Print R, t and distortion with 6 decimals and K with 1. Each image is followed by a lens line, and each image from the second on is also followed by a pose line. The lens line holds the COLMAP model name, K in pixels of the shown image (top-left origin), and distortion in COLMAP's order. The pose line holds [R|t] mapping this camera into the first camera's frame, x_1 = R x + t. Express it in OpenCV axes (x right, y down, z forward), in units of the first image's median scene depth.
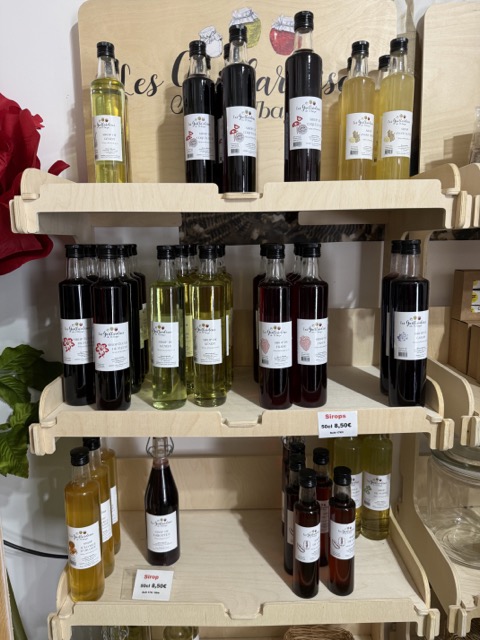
lens RADIAL K [[441.2, 0, 241.2], [0, 441.2, 316.2], [0, 0, 1]] dist [-0.004533, 0.001967]
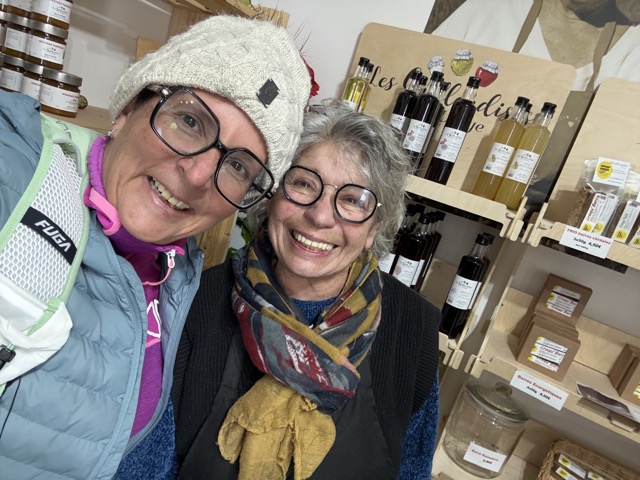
lens RADIAL K [[428.2, 0, 318.2], [0, 428.2, 241.0], [0, 0, 1]] dist [0.000827, -0.002095]
pose [[0.852021, 0.379057, -0.361075, 0.341827], [-0.367546, 0.924282, 0.103020, -0.076029], [0.372786, 0.044936, 0.926829, -0.472531]]
